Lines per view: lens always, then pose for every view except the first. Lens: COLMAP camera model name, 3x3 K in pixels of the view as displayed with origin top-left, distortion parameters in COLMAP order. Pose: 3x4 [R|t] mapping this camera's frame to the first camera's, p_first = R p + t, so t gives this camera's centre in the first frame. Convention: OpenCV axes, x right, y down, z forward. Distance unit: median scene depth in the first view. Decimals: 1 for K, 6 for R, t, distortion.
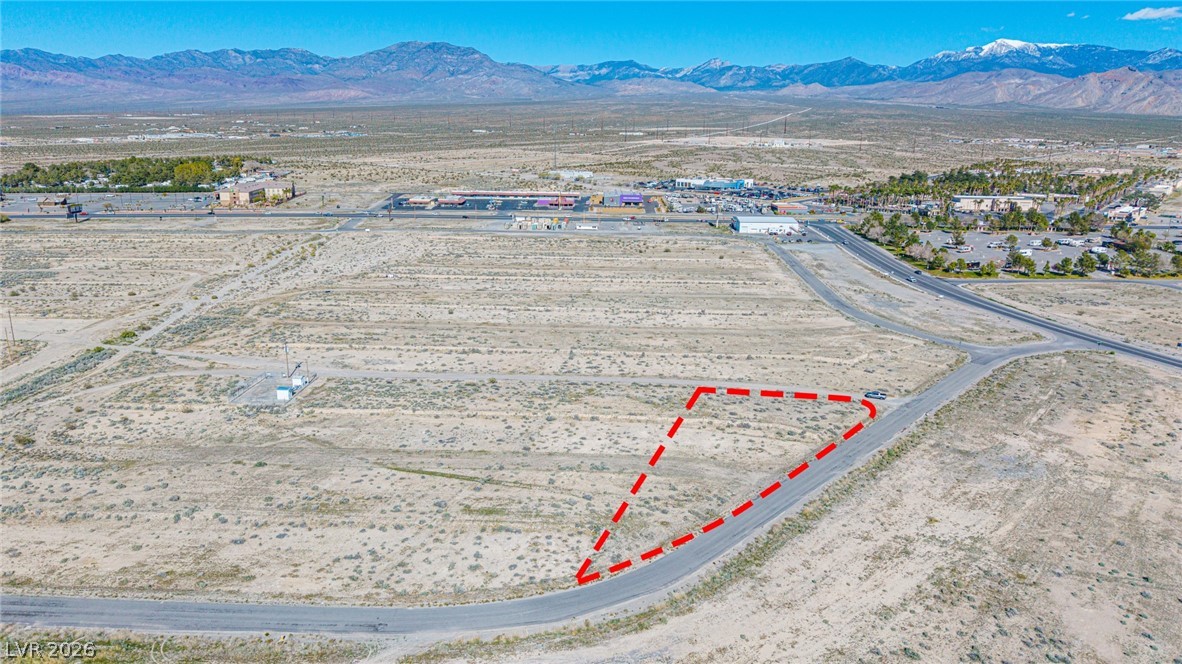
lens RADIAL K [[814.4, 0, 589.4], [0, 814.4, 318.6], [0, 0, 1]] dist [0.047555, -0.053276]
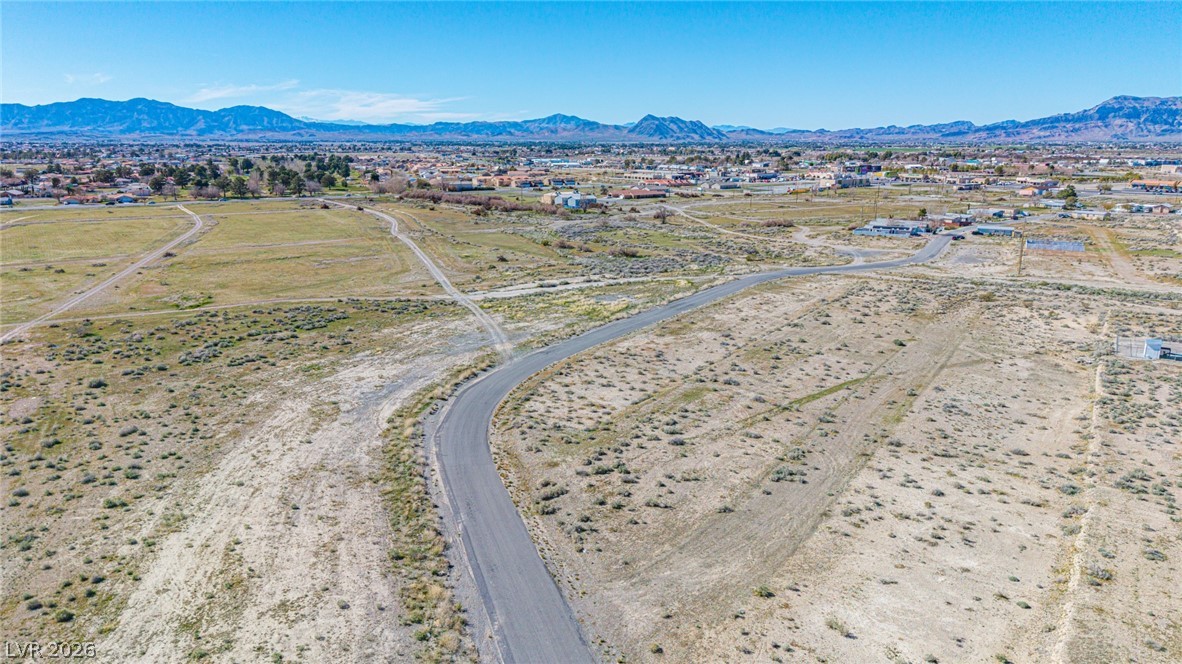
lens RADIAL K [[787.5, 0, 587.0], [0, 787.5, 330.8], [0, 0, 1]] dist [0.042504, -0.047042]
pose [[-0.508672, 0.190295, -0.839667, 0.357687], [-0.205477, 0.920253, 0.333037, -0.038485], [0.836081, 0.341938, -0.429006, 0.766612]]
